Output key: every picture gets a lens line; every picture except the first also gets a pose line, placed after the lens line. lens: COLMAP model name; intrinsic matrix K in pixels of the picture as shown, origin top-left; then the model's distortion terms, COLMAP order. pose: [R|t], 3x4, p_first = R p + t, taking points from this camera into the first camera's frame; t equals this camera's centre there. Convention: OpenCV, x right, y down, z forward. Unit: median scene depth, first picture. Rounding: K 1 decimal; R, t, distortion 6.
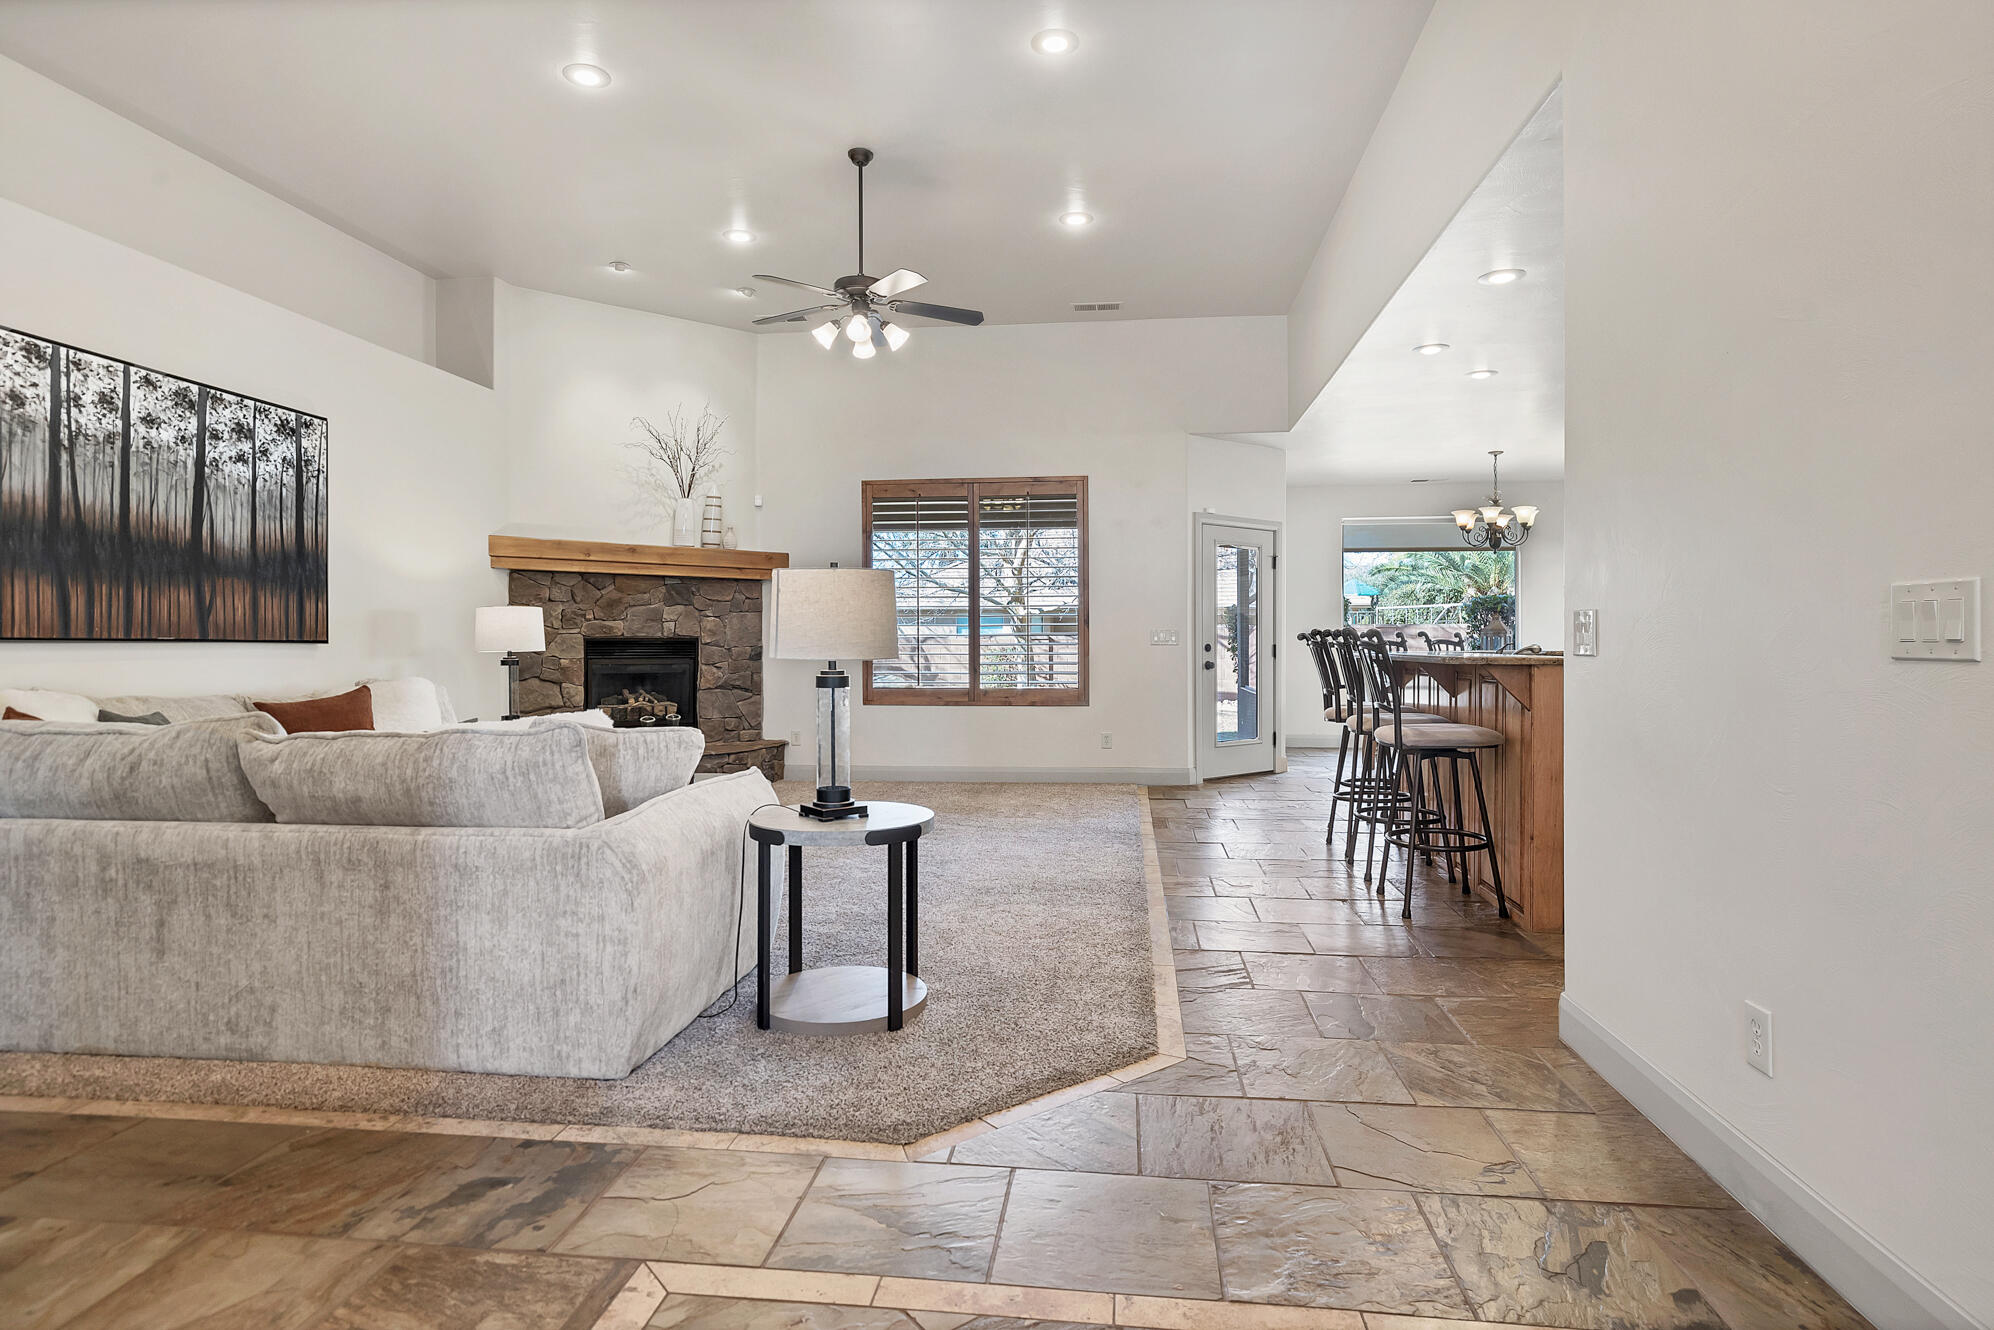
lens RADIAL K [[1043.8, 0, 1001.9], [0, 1043.8, 636.4], [0, 0, 1]] dist [0.000557, 0.000580]
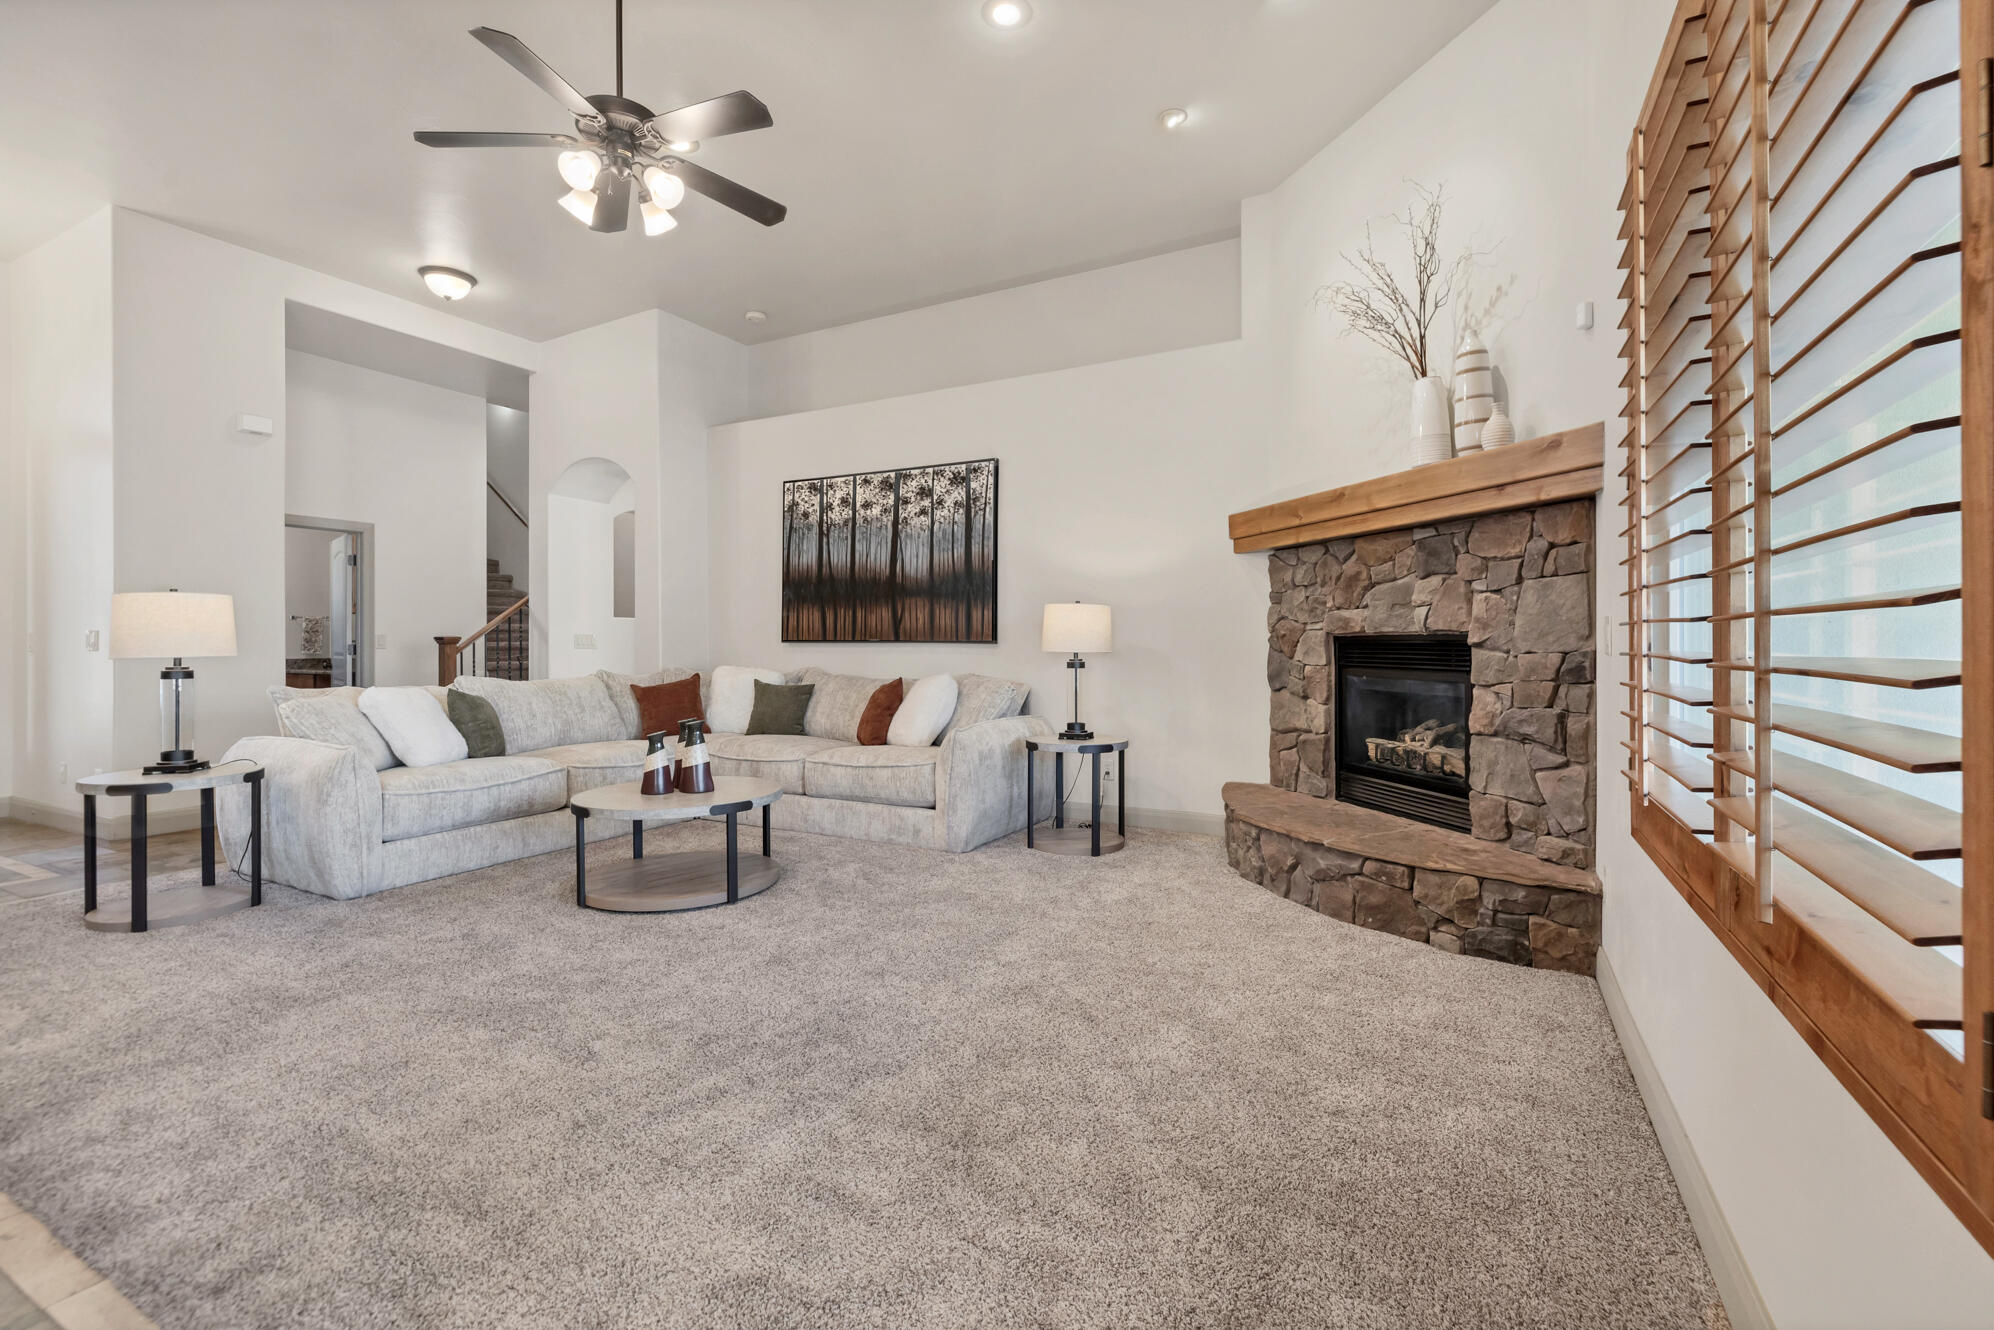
lens RADIAL K [[862.6, 0, 1002.6], [0, 862.6, 646.7], [0, 0, 1]] dist [-0.000182, -0.000419]
pose [[-0.365243, 0.008825, -0.930870, 0.322317], [0.007802, 0.999949, 0.006418, 0.004935], [0.930879, -0.004919, -0.365293, 1.547424]]
